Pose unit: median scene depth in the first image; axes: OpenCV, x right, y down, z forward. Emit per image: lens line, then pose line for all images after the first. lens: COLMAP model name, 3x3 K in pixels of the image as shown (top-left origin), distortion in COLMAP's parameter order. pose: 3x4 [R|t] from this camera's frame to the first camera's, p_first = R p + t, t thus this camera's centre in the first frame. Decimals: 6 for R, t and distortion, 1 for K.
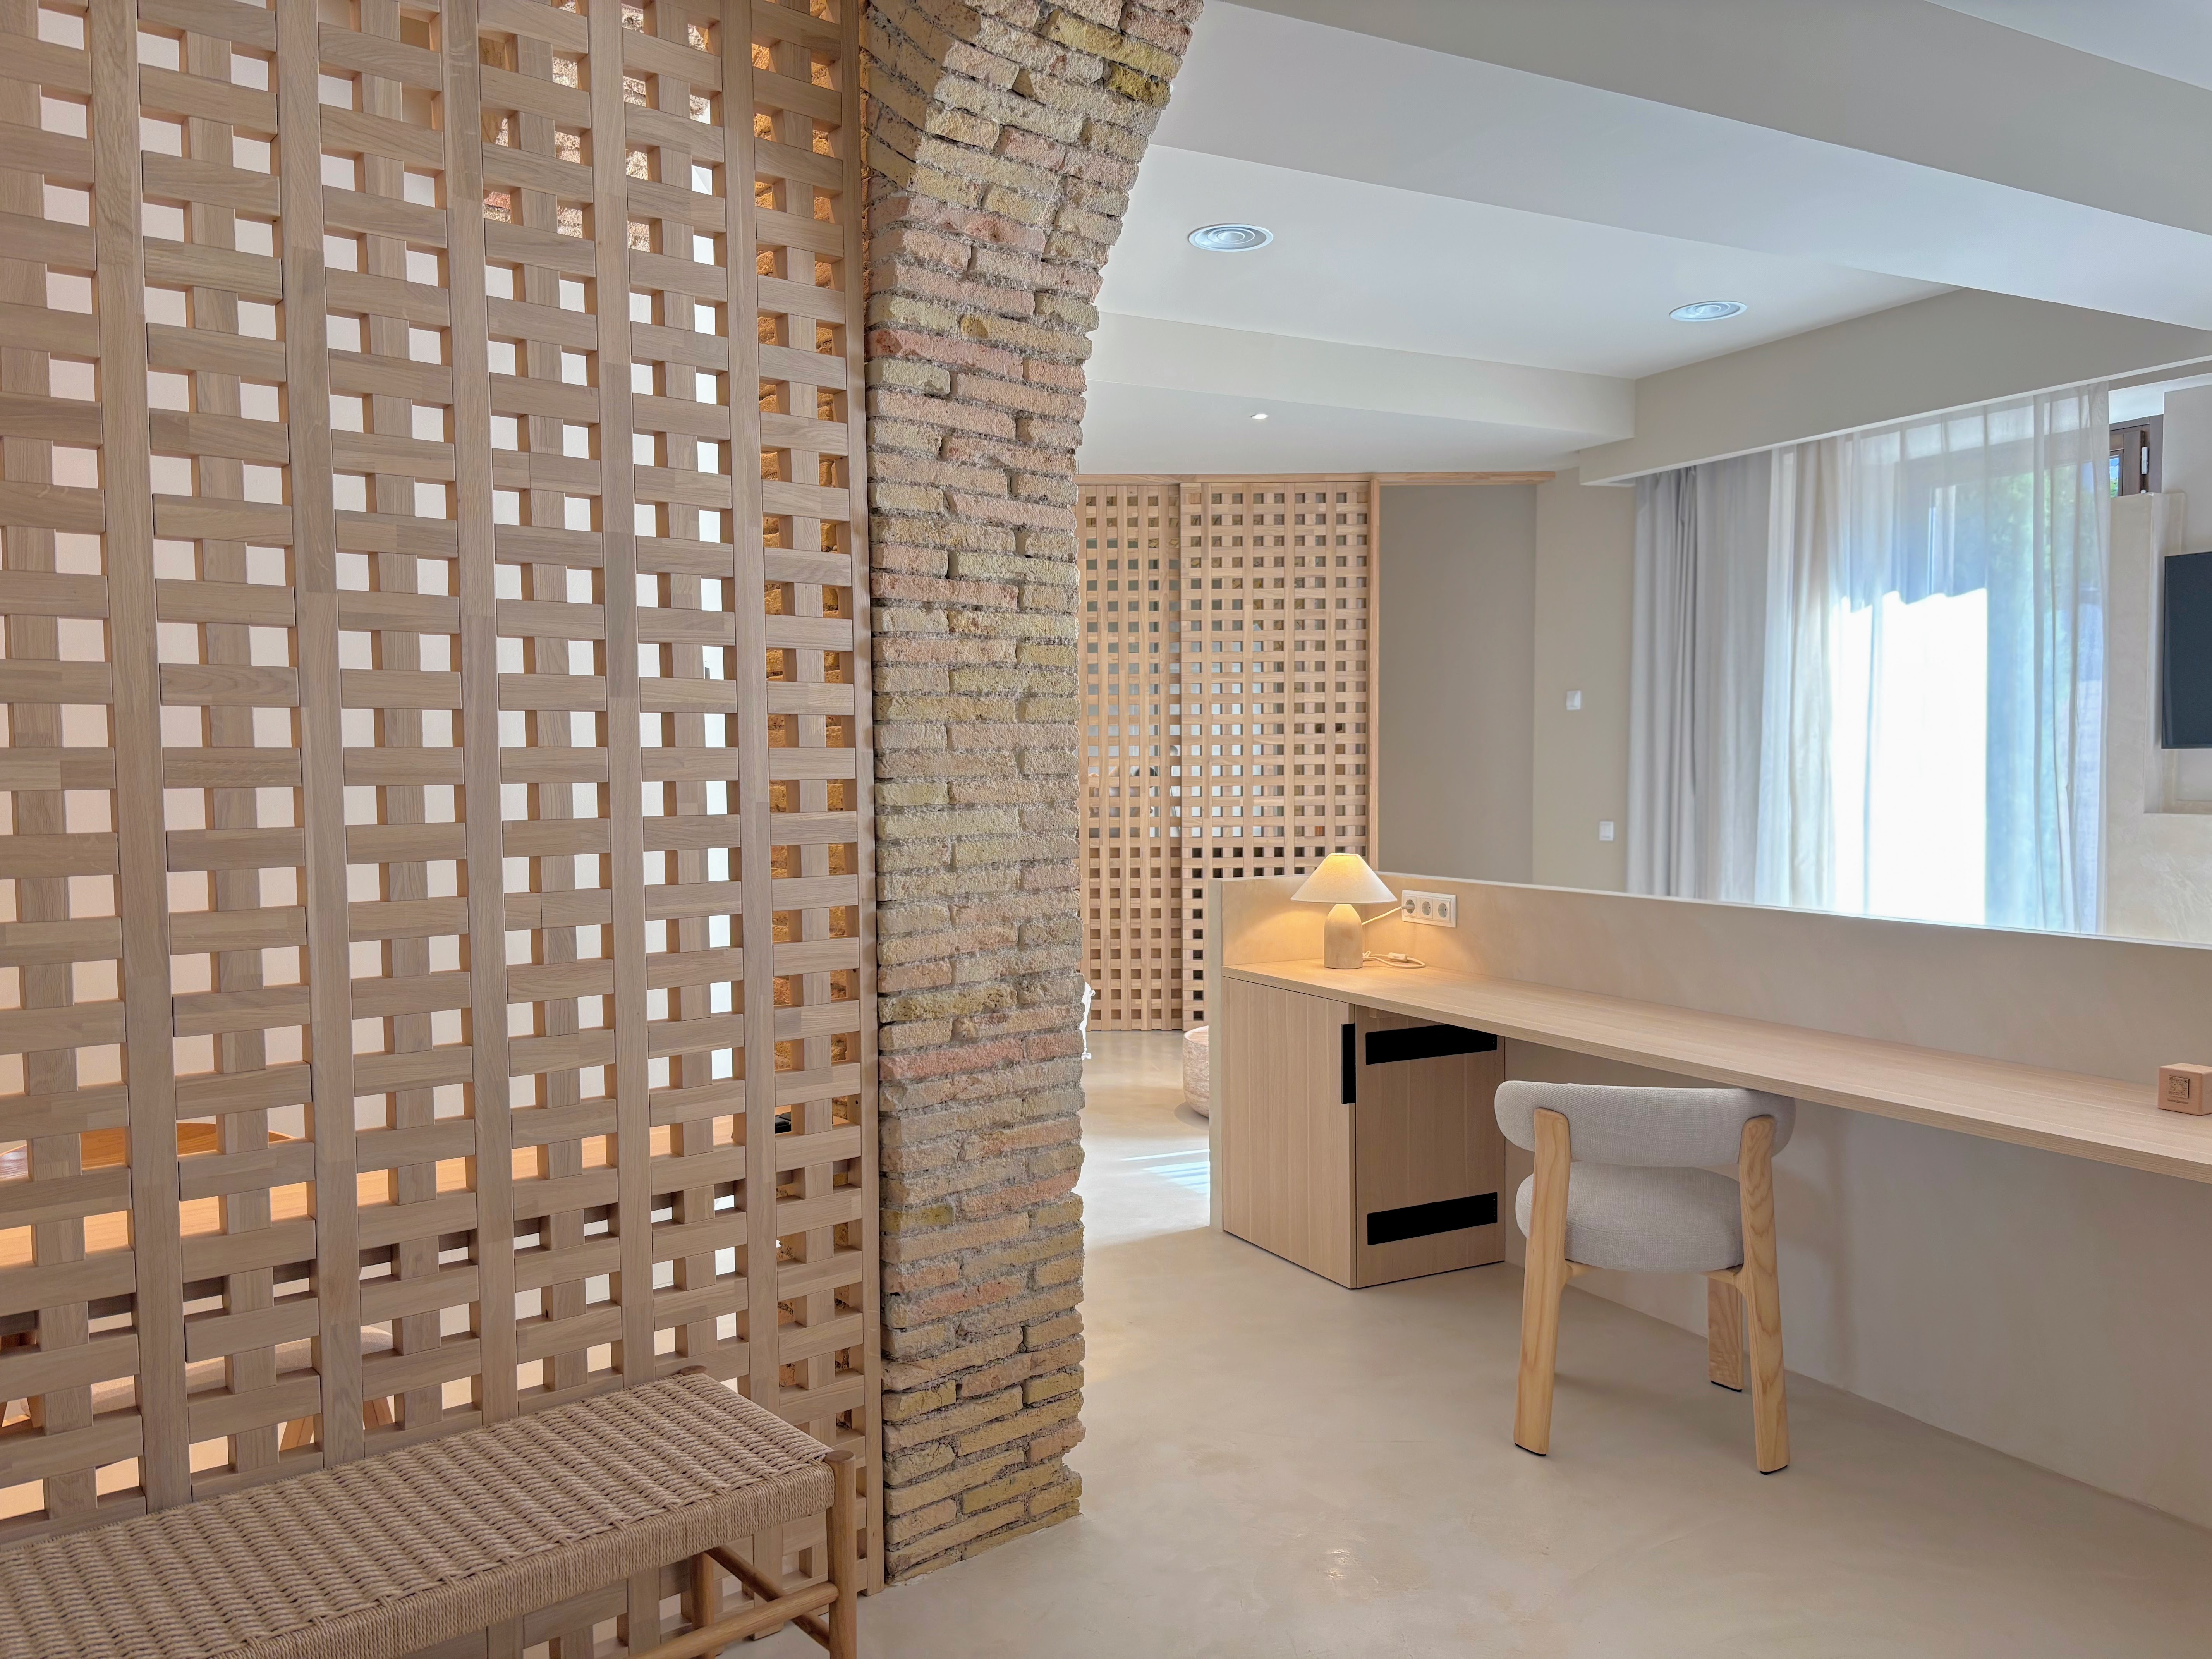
lens RADIAL K [[1676.2, 0, 1115.8], [0, 1676.2, 835.9], [0, 0, 1]] dist [0.101770, -0.136554]
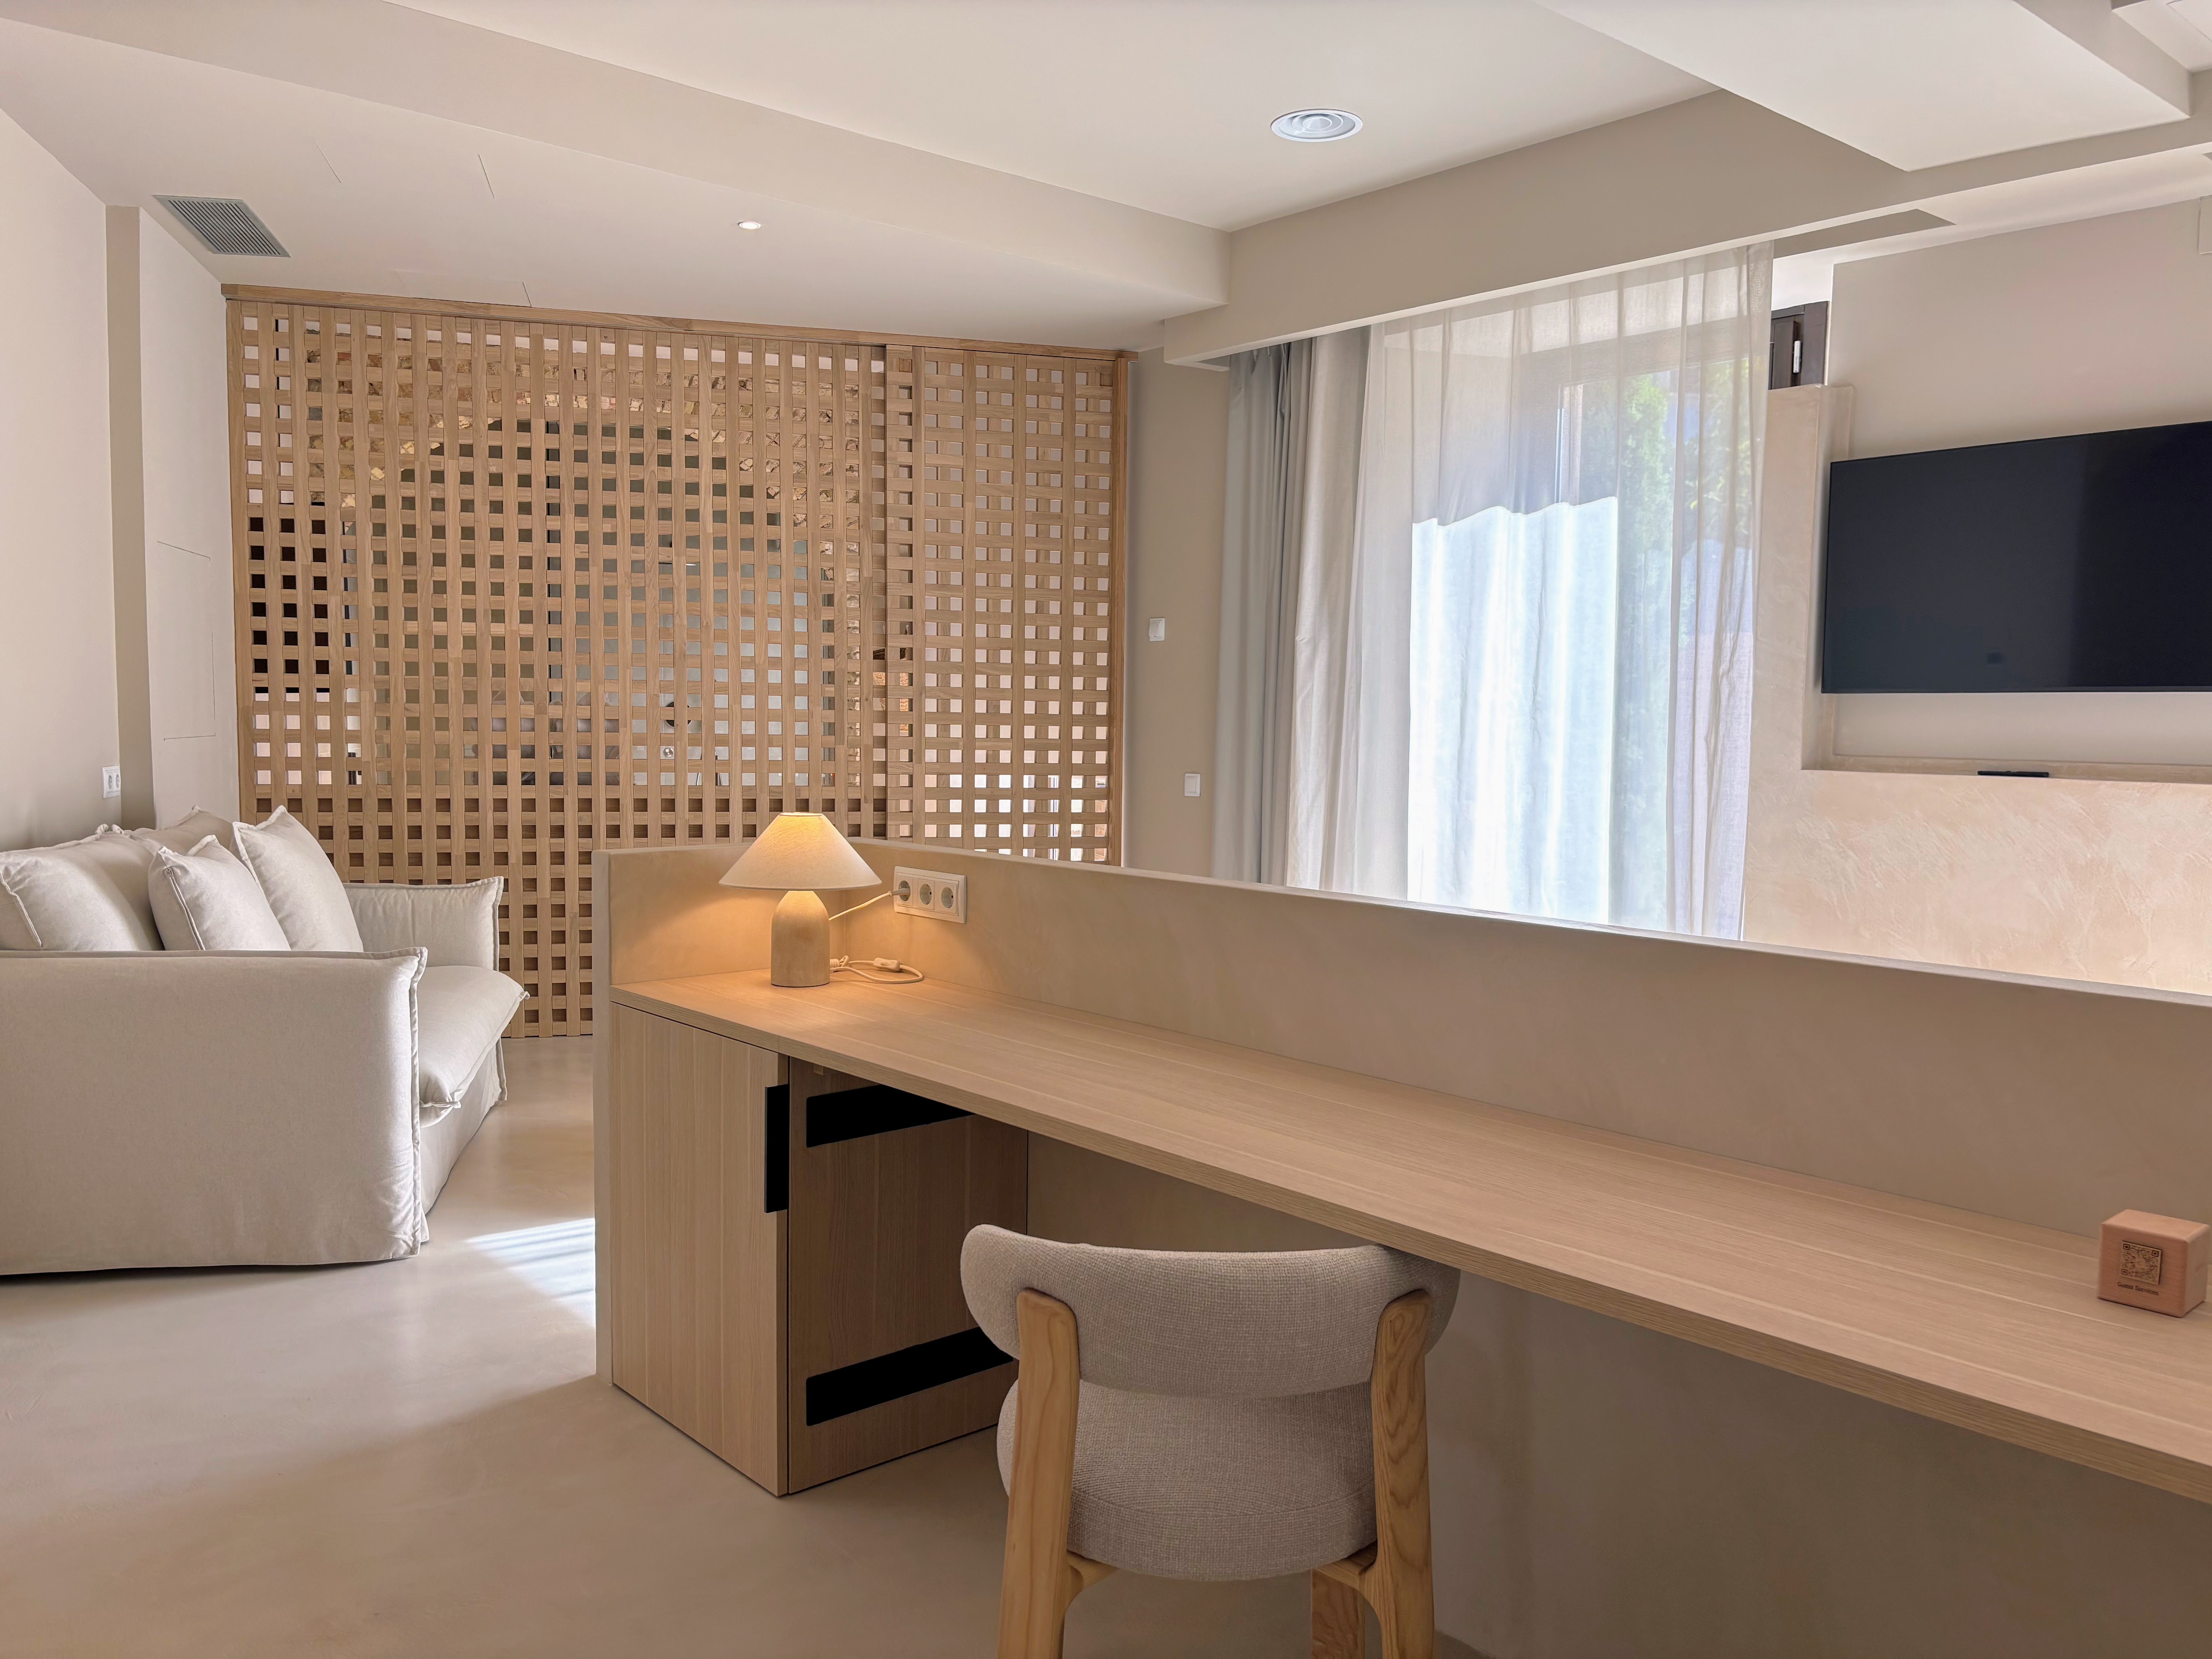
lens RADIAL K [[1676.2, 0, 1115.8], [0, 1676.2, 835.9], [0, 0, 1]] dist [0.101770, -0.136554]
pose [[0.973849, 0.004879, 0.227144, 0.102996], [-0.011493, 0.999547, 0.027804, -0.000279], [-0.226906, -0.029688, 0.973464, 0.315149]]
